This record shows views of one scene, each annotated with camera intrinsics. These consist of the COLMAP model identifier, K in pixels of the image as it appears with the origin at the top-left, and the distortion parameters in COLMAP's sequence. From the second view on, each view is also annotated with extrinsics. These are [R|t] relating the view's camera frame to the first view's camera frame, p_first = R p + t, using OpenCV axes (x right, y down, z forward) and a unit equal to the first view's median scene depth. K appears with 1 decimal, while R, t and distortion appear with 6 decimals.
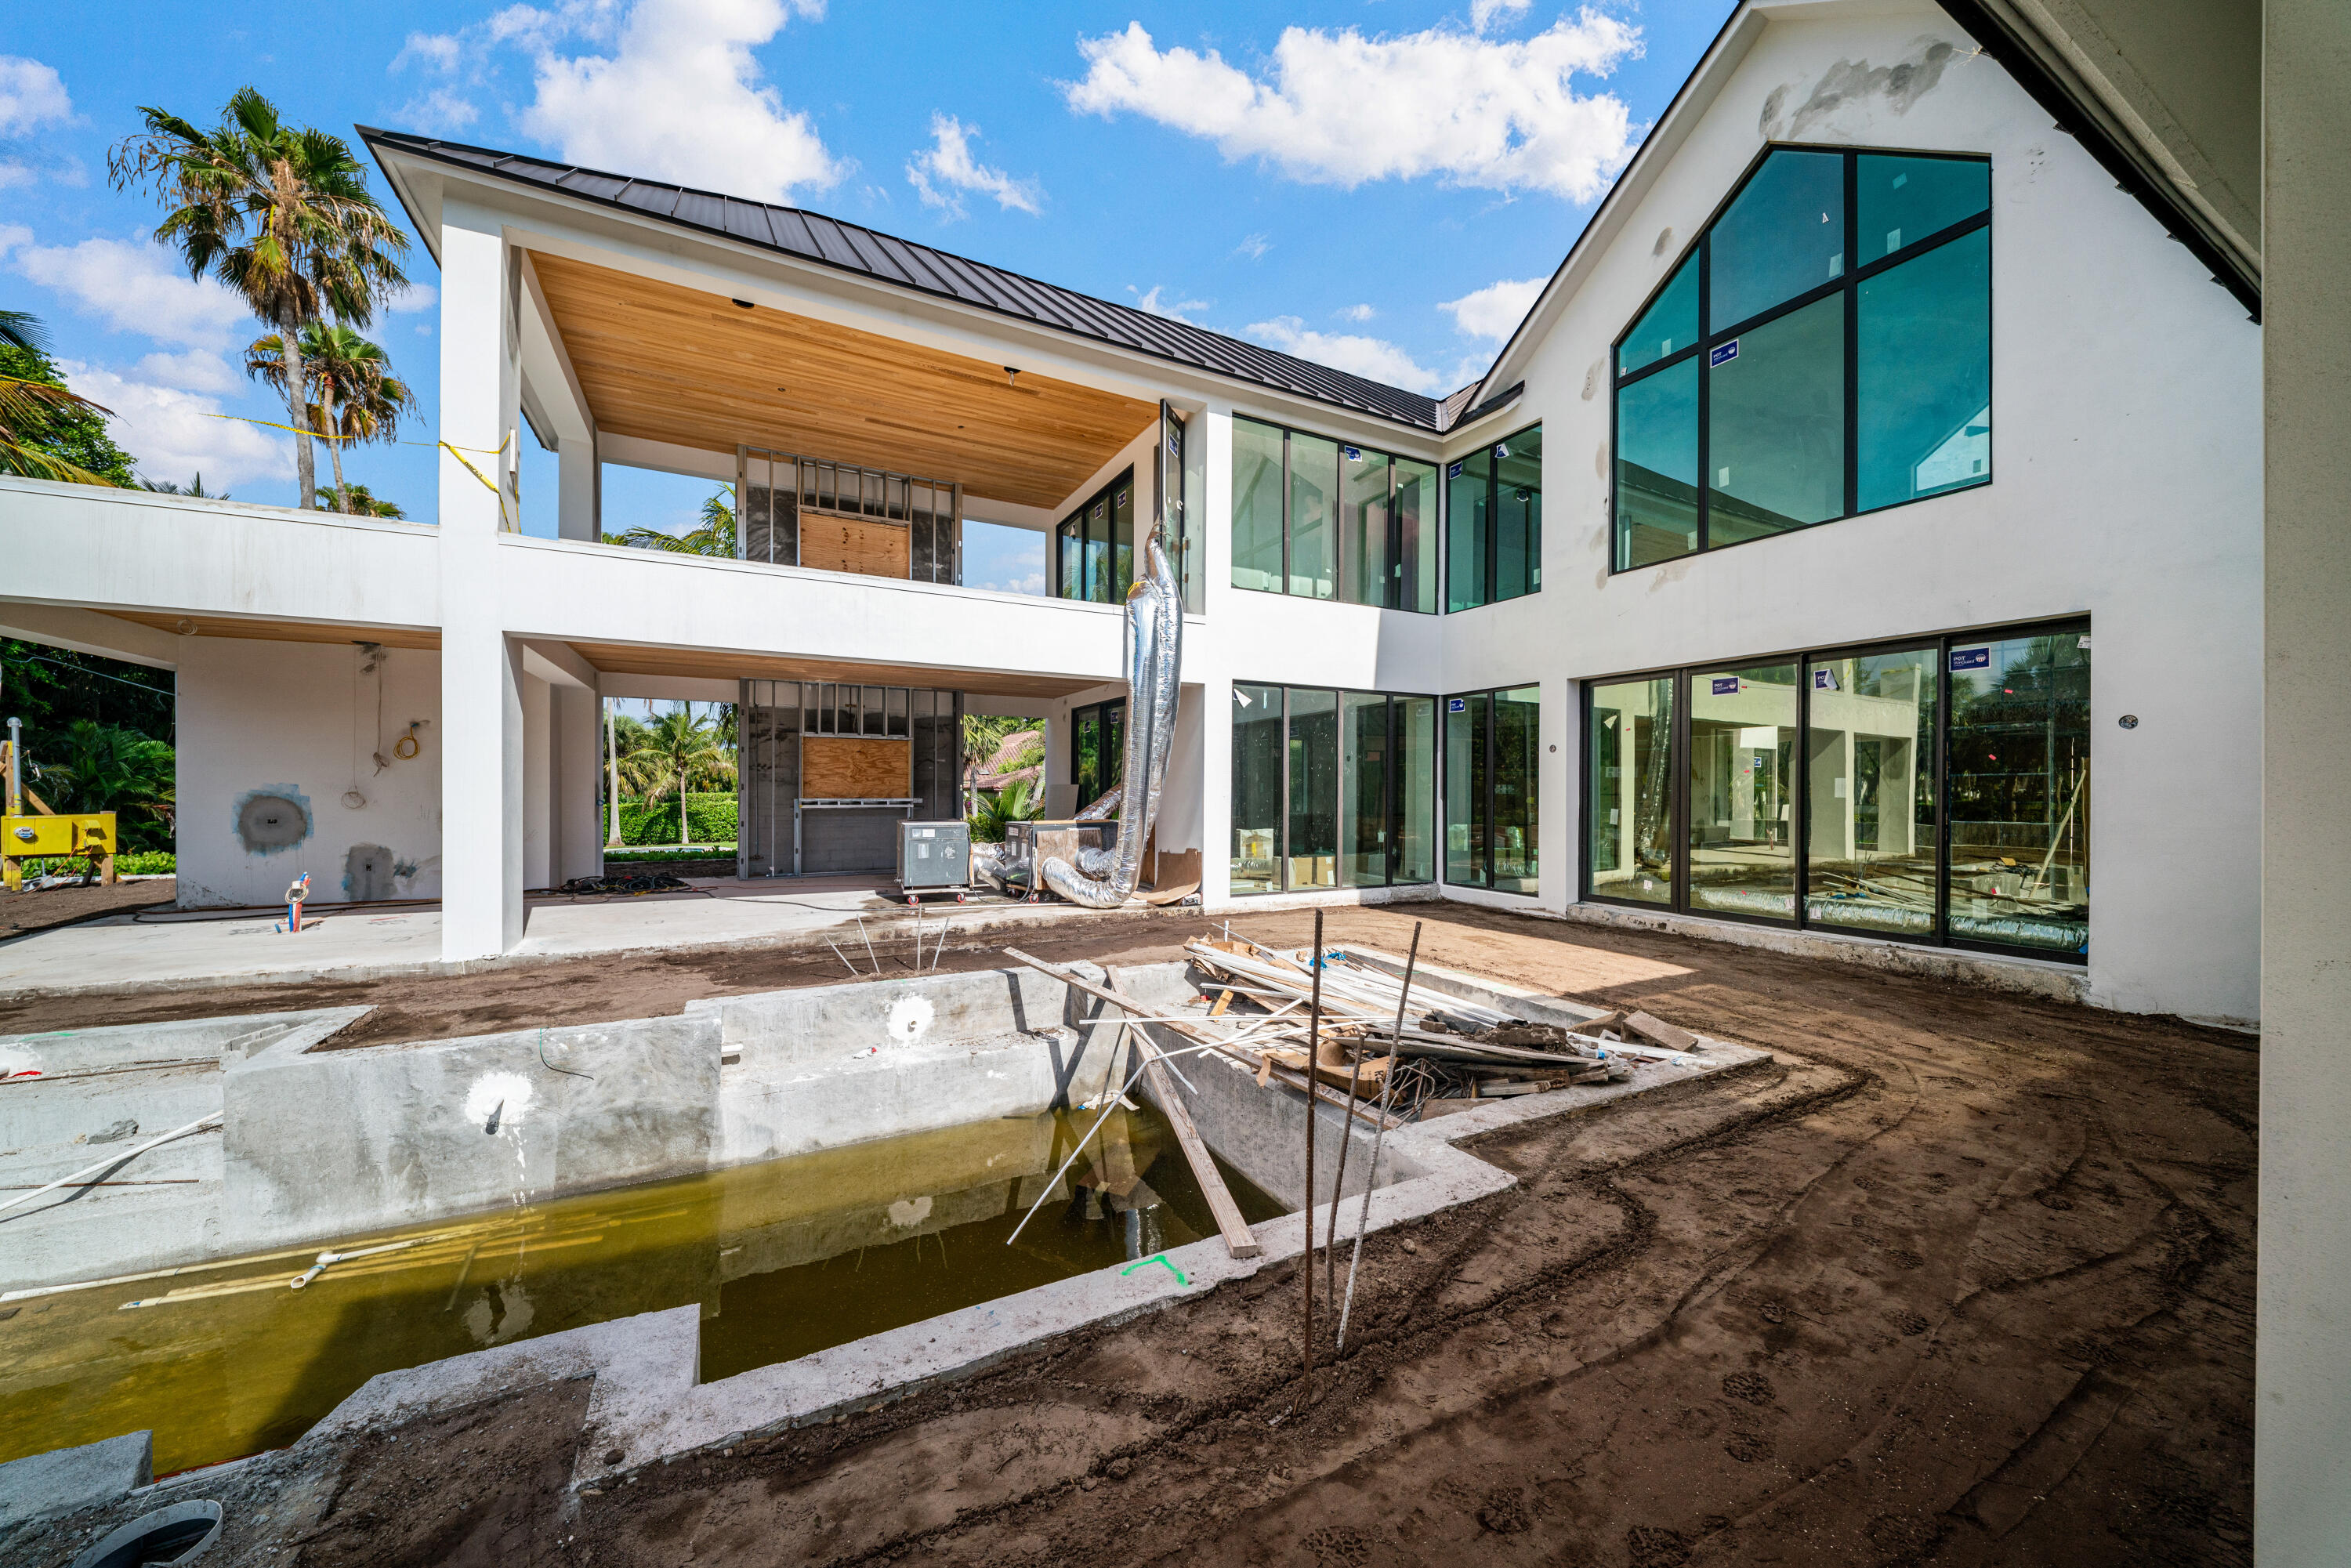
lens RADIAL K [[839.1, 0, 1160.5], [0, 839.1, 797.9], [0, 0, 1]] dist [-0.002548, -0.000389]
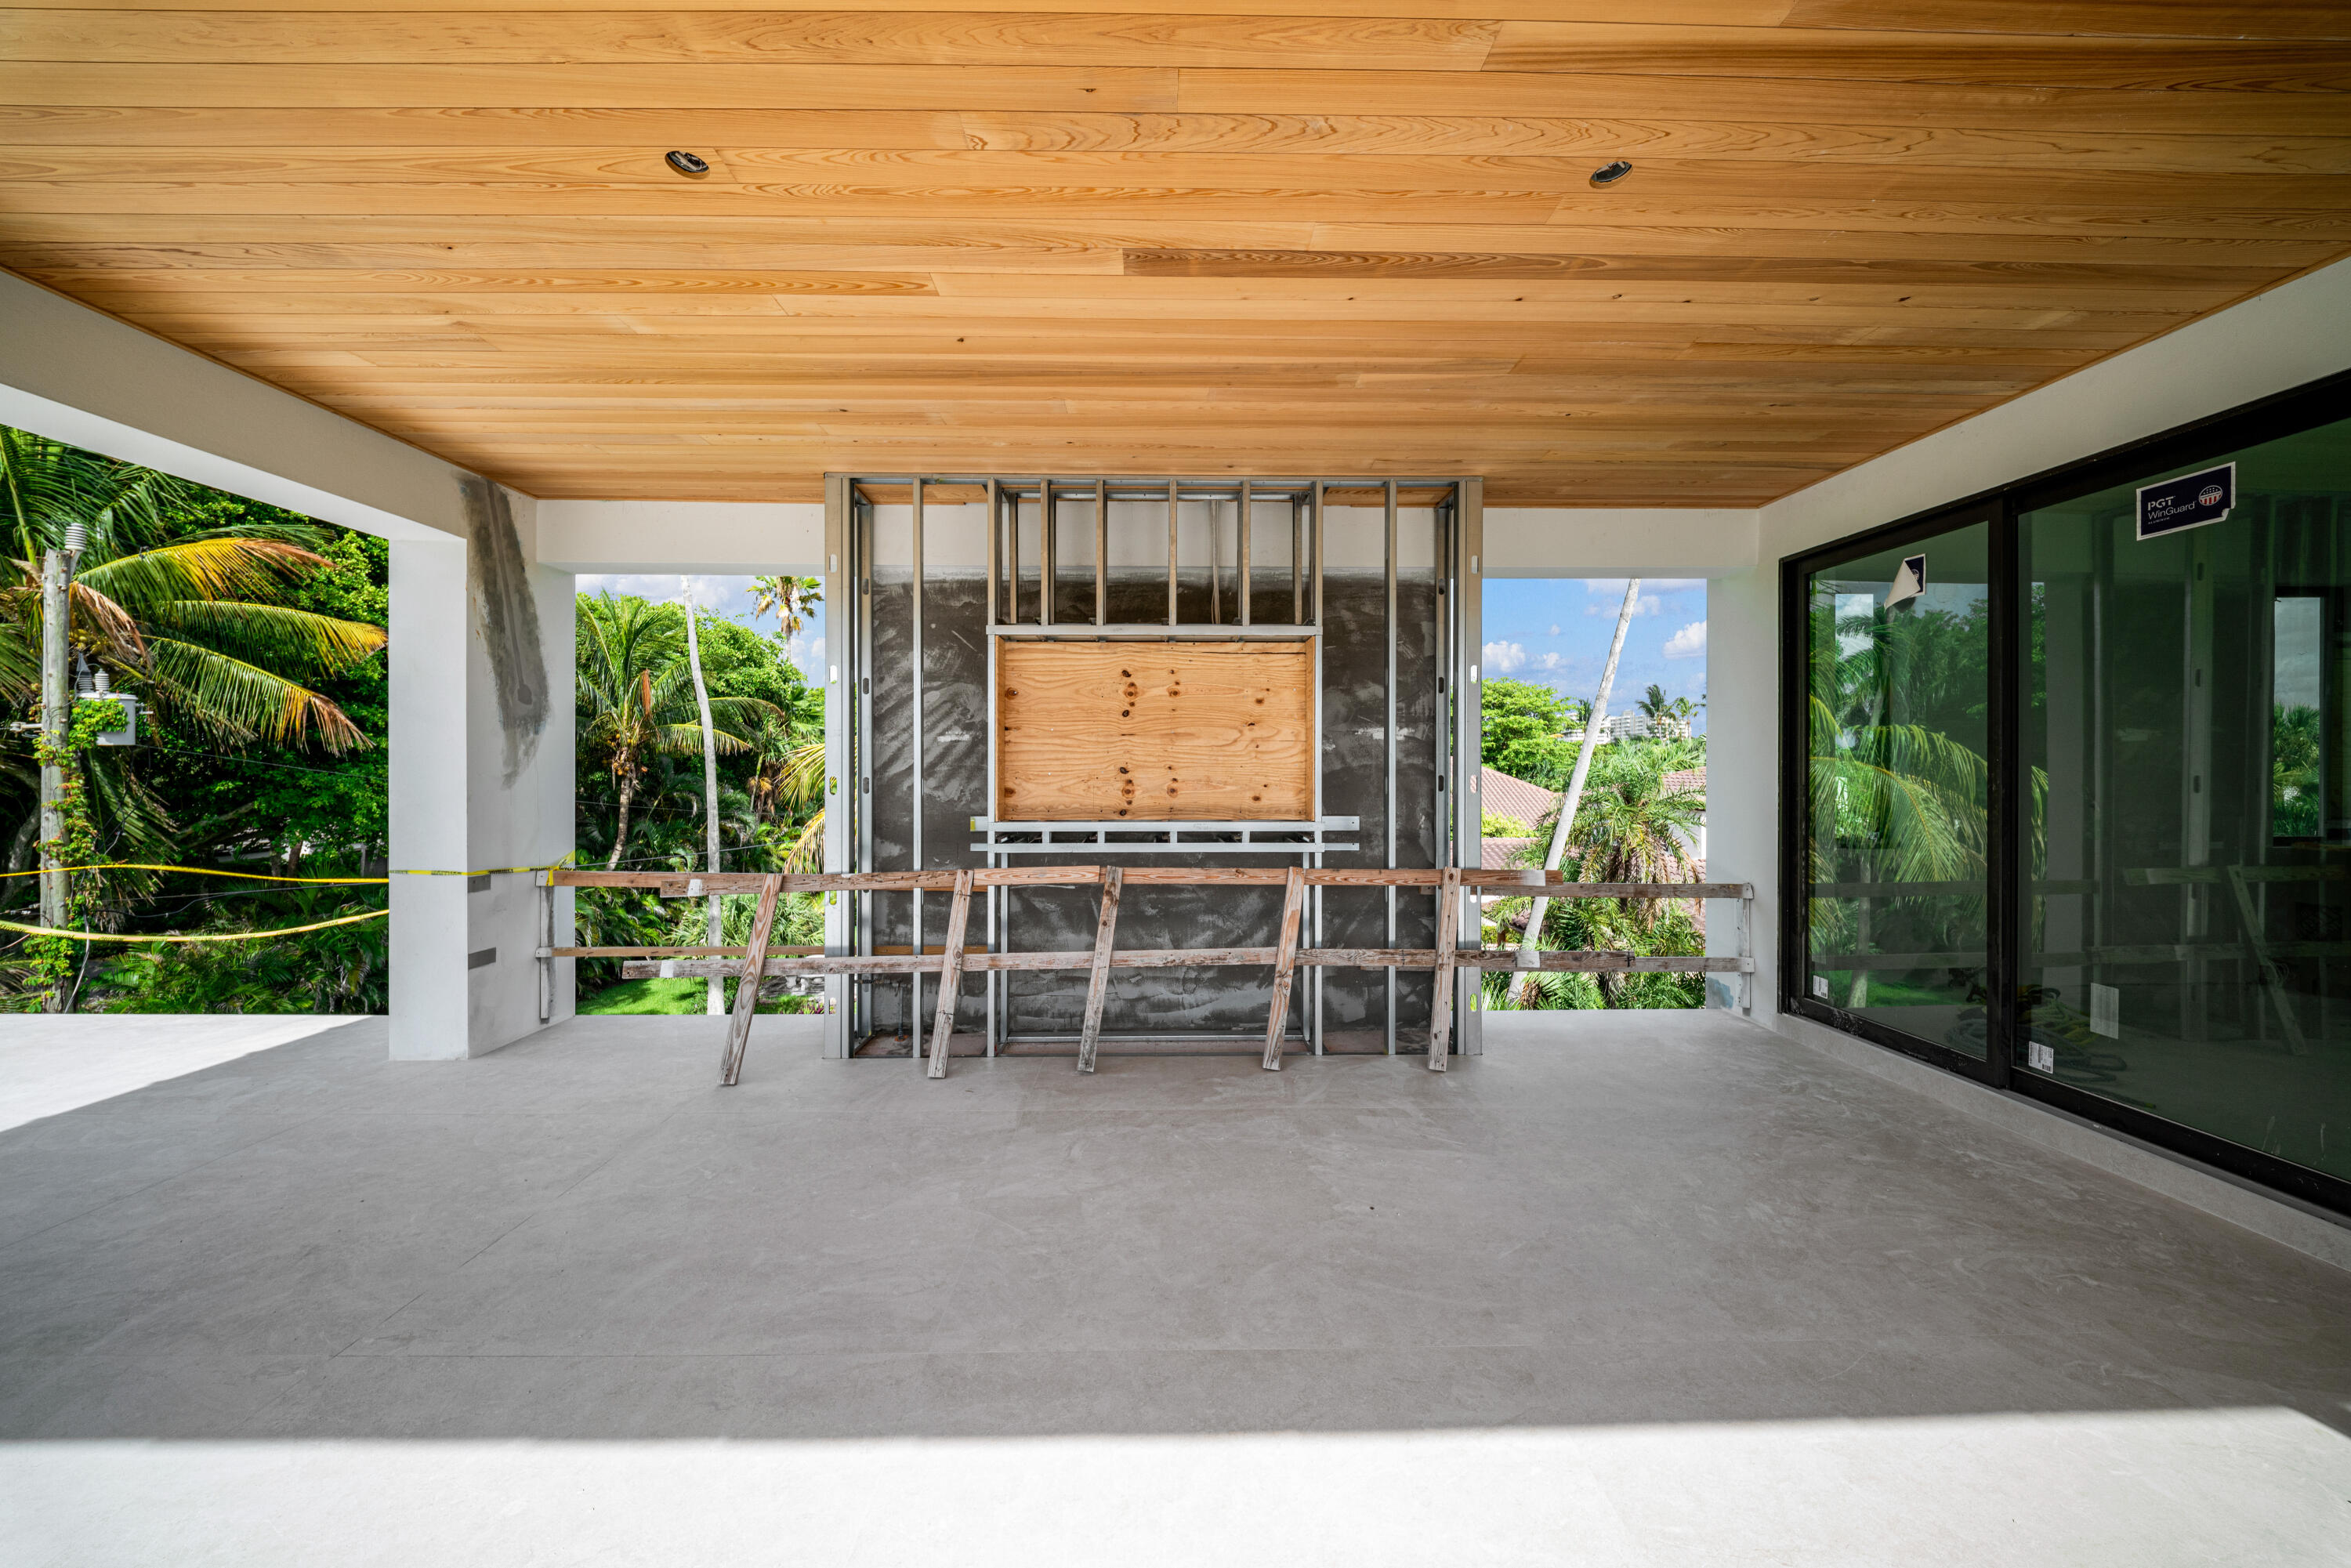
lens RADIAL K [[839.1, 0, 1151.1], [0, 839.1, 772.9], [0, 0, 1]] dist [-0.002548, -0.000389]
pose [[0.893720, -0.006556, -0.448577, -0.278267], [0.007628, 0.999971, 0.000582, -0.357575], [0.448561, -0.003942, 0.893744, 0.900182]]
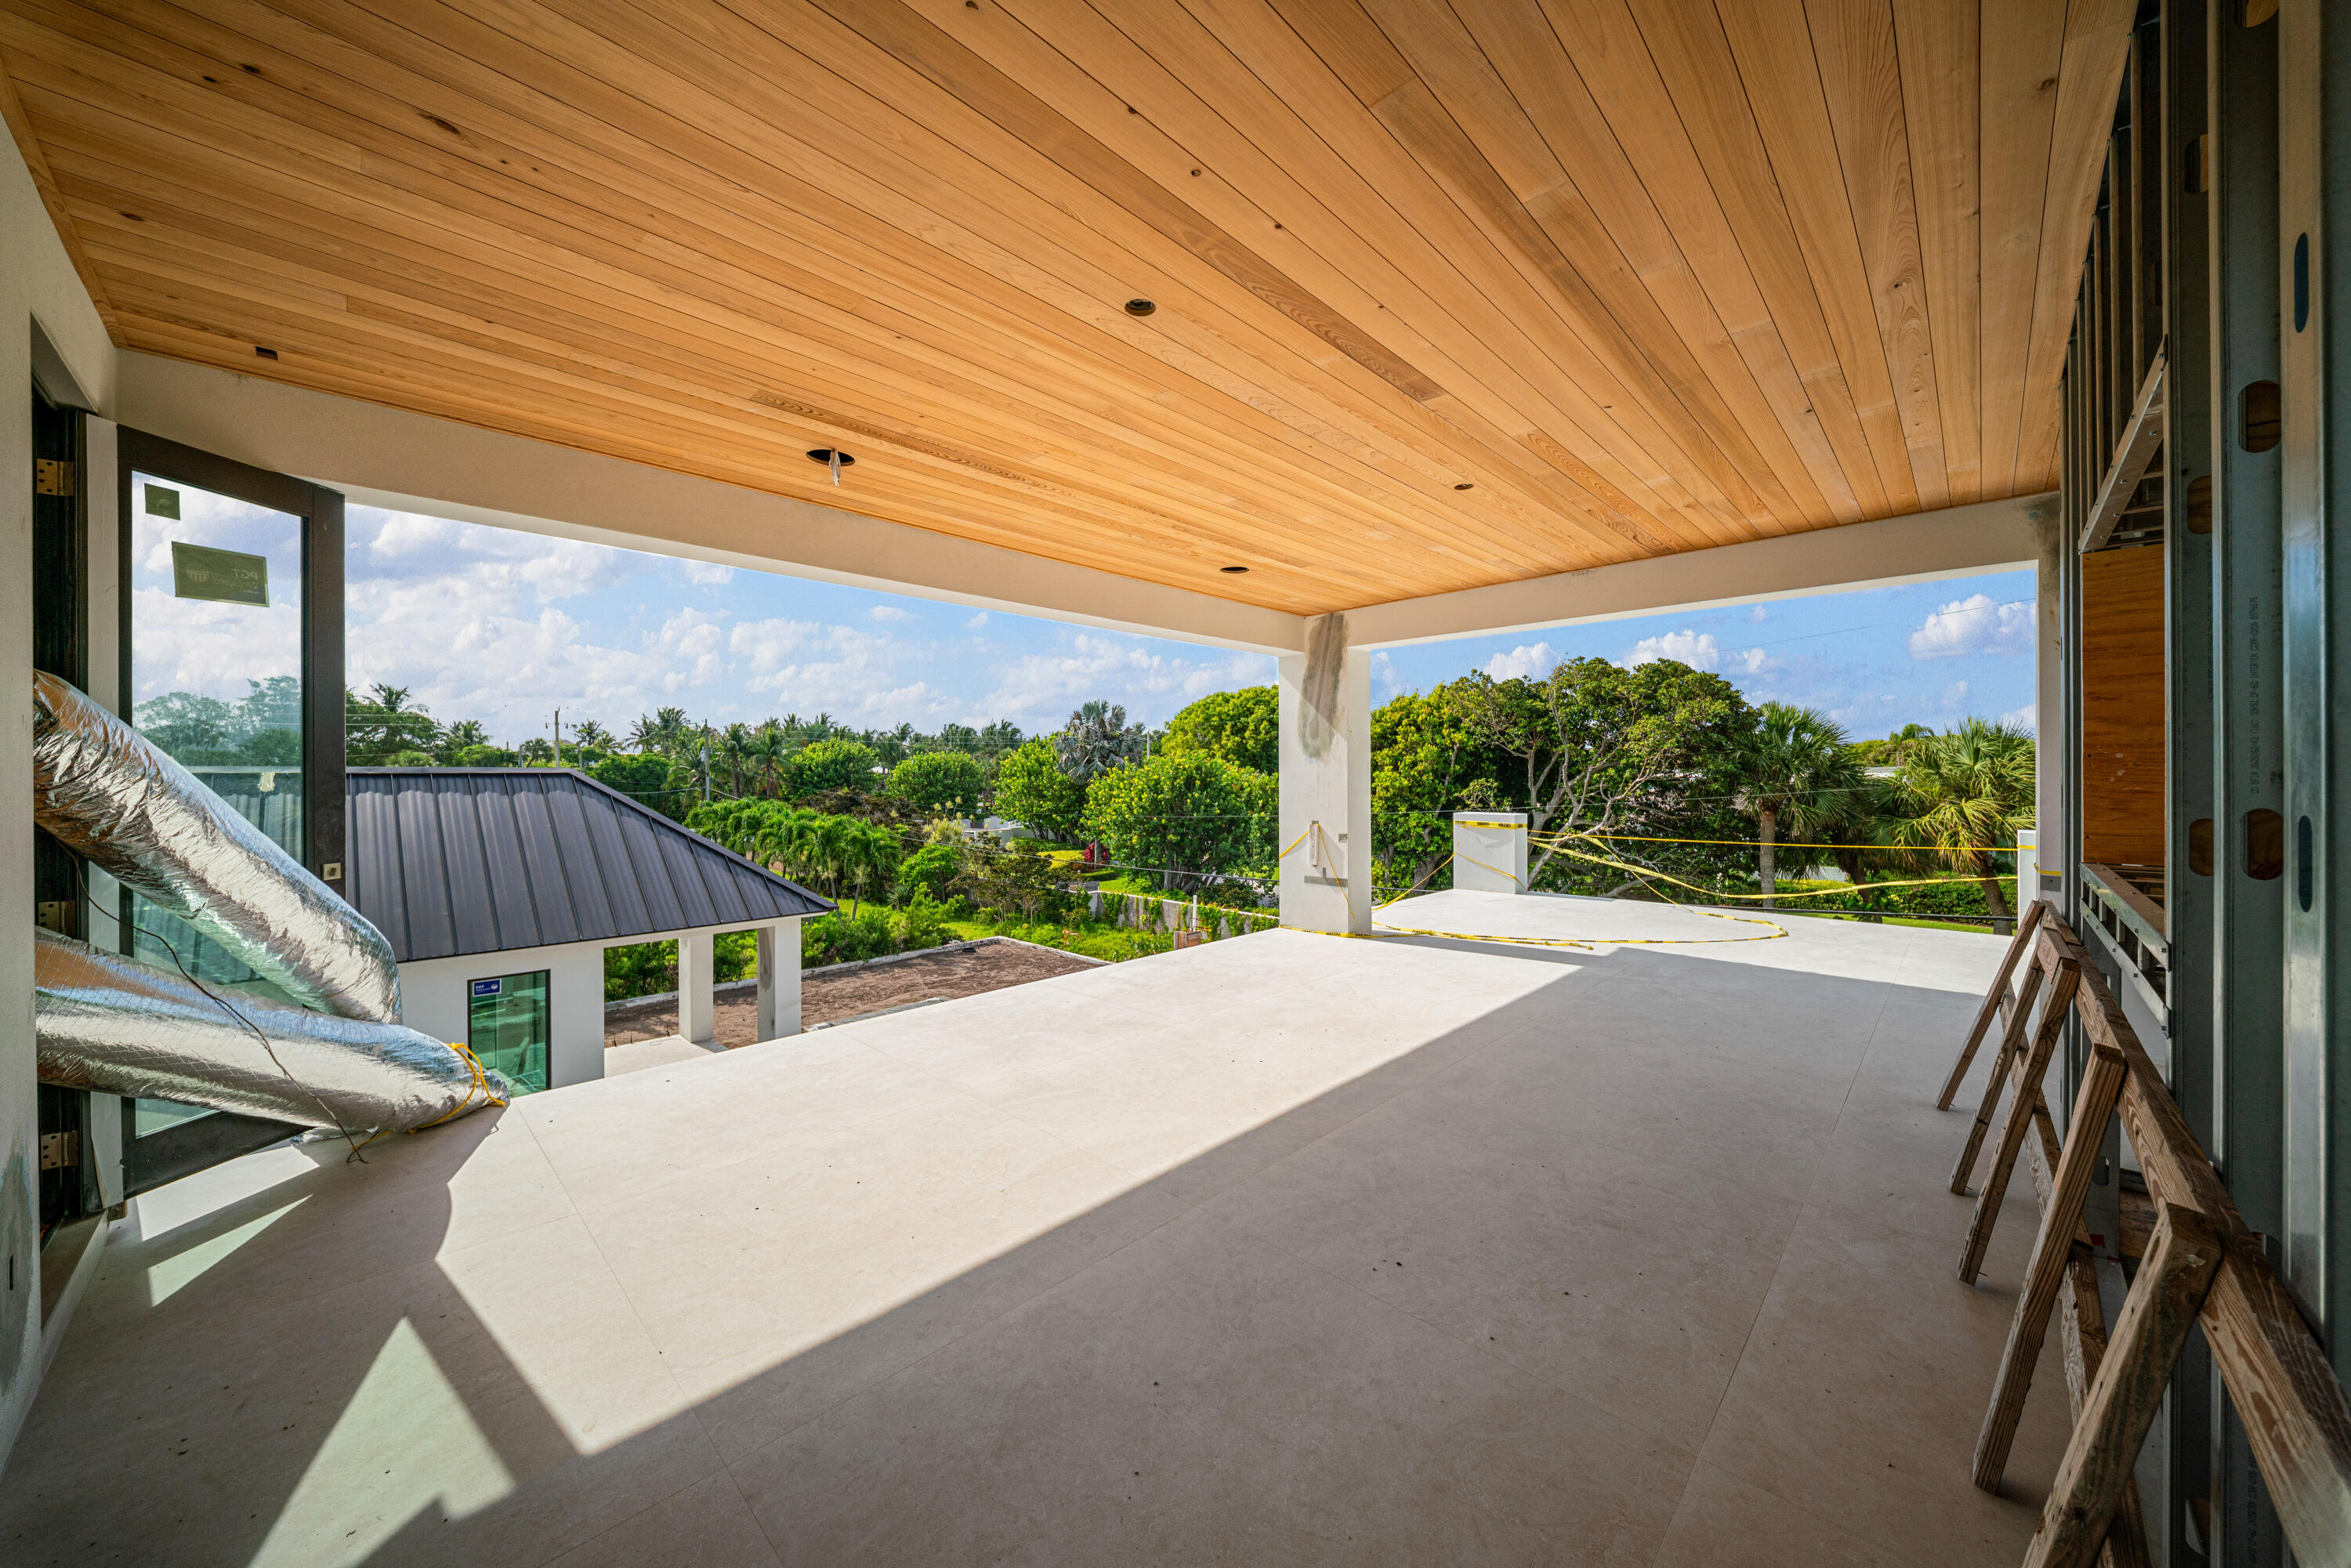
lens RADIAL K [[839.1, 0, 1168.8], [0, 839.1, 781.0], [0, 0, 1]] dist [-0.002548, -0.000389]
pose [[-0.949951, -0.010798, -0.312212, -0.197895], [-0.013289, 0.999895, 0.005851, -0.356334], [0.312116, 0.009707, -0.949994, 1.372461]]
